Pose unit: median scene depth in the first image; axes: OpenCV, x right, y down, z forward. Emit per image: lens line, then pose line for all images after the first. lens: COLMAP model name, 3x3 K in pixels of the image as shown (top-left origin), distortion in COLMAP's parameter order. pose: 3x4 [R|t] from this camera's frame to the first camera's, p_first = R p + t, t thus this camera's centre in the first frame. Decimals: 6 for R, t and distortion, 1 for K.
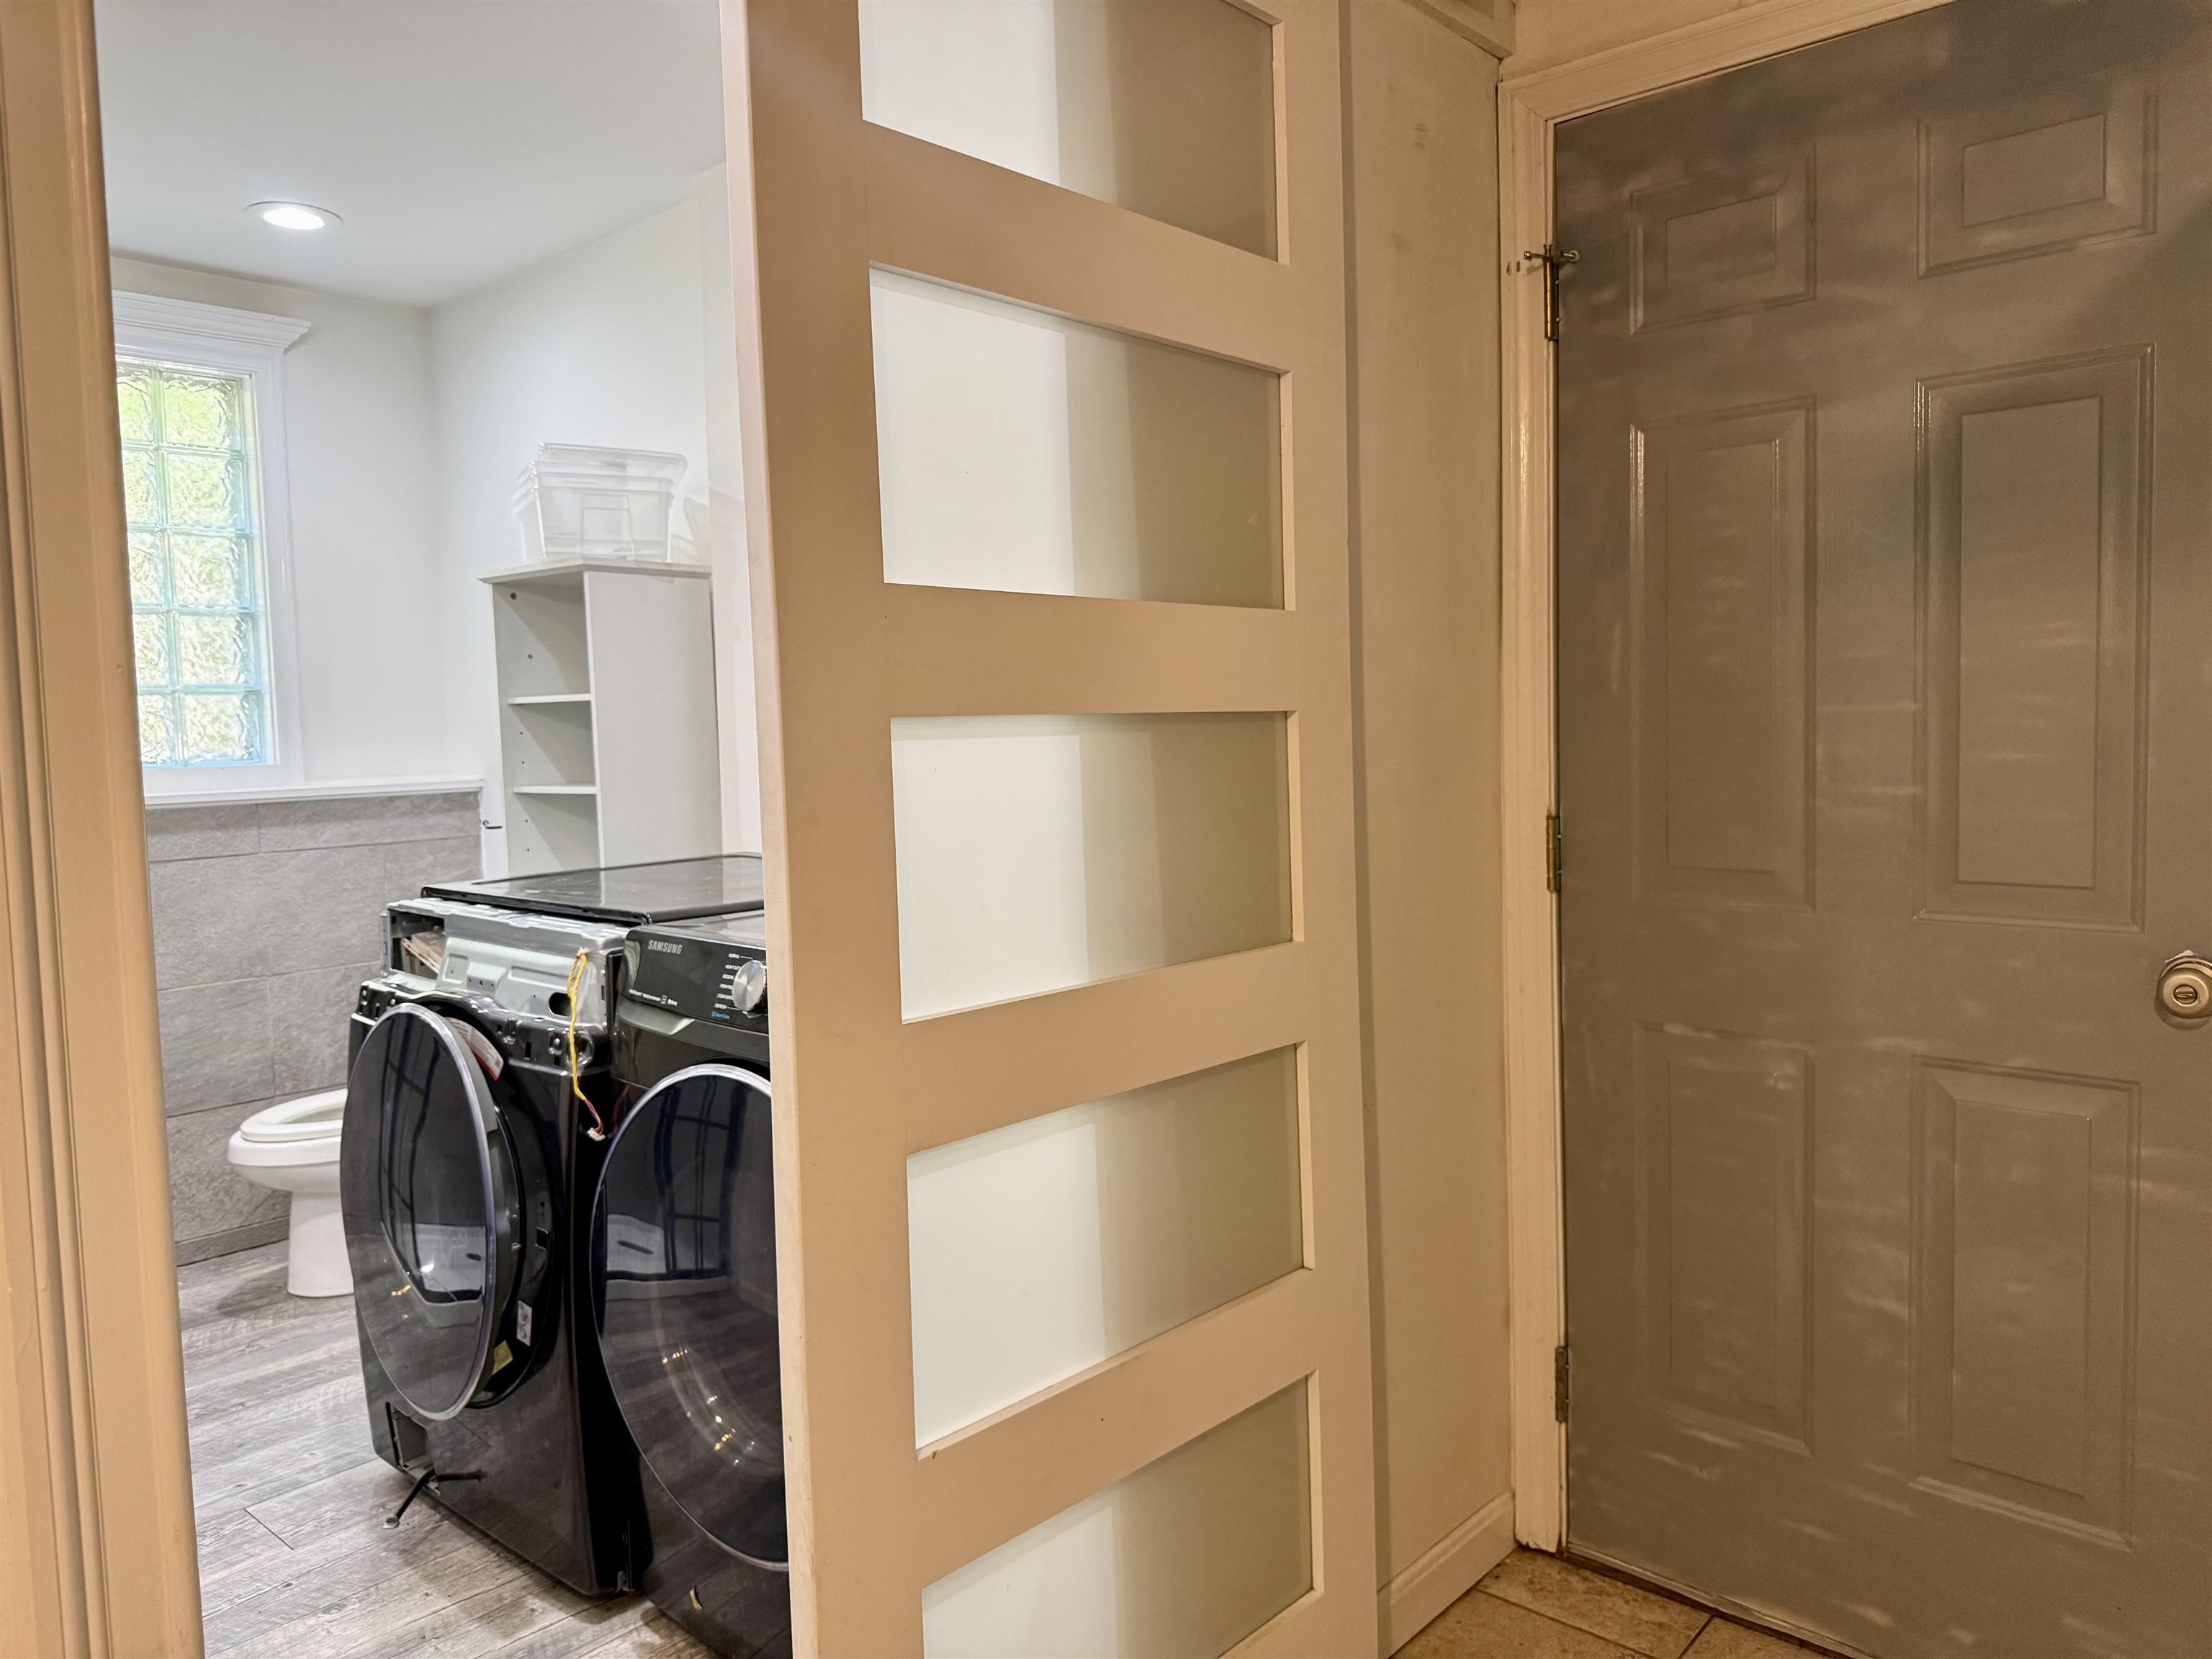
lens RADIAL K [[1549.4, 0, 1106.0], [0, 1549.4, 829.5], [0, 0, 1]] dist [0.007736, -0.030067]
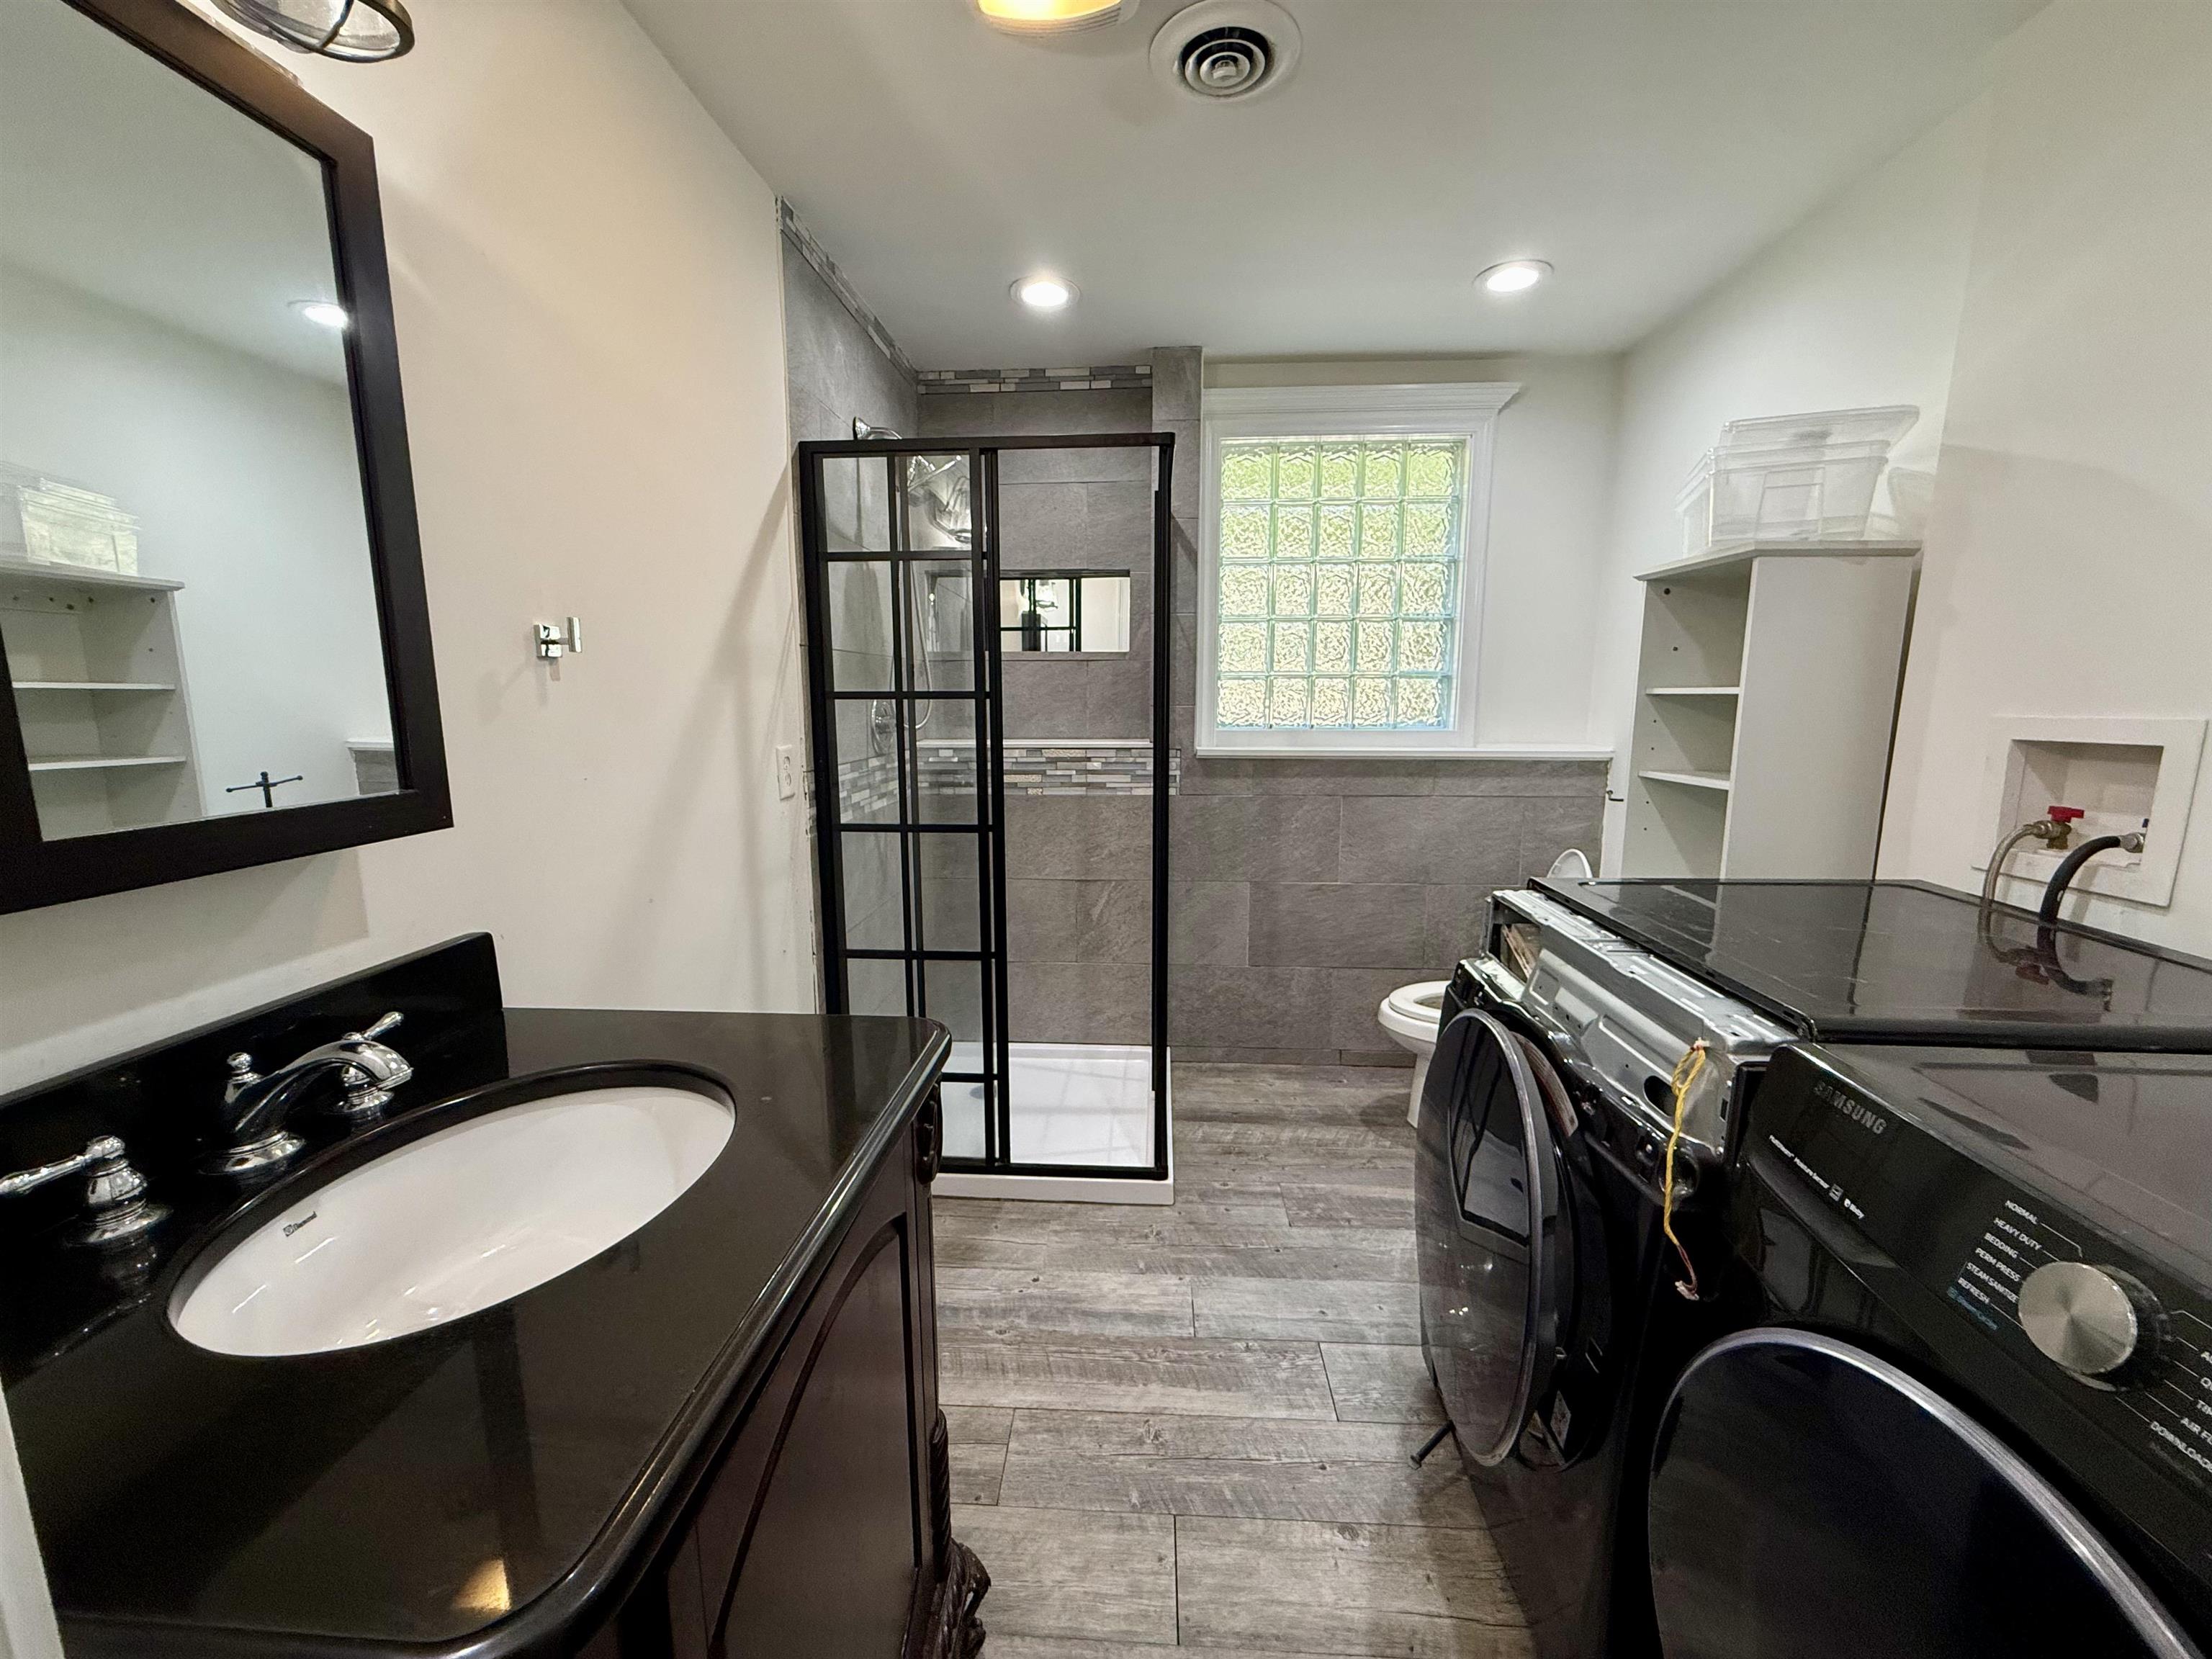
lens RADIAL K [[877.2, 0, 1106.0], [0, 877.2, 829.5], [0, 0, 1]] dist [-0.000051, 0.000125]
pose [[0.611519, 0.146208, -0.777604, -0.141595], [-0.070409, 0.988935, 0.130573, -0.045702], [0.788091, -0.025097, 0.615047, 0.362358]]
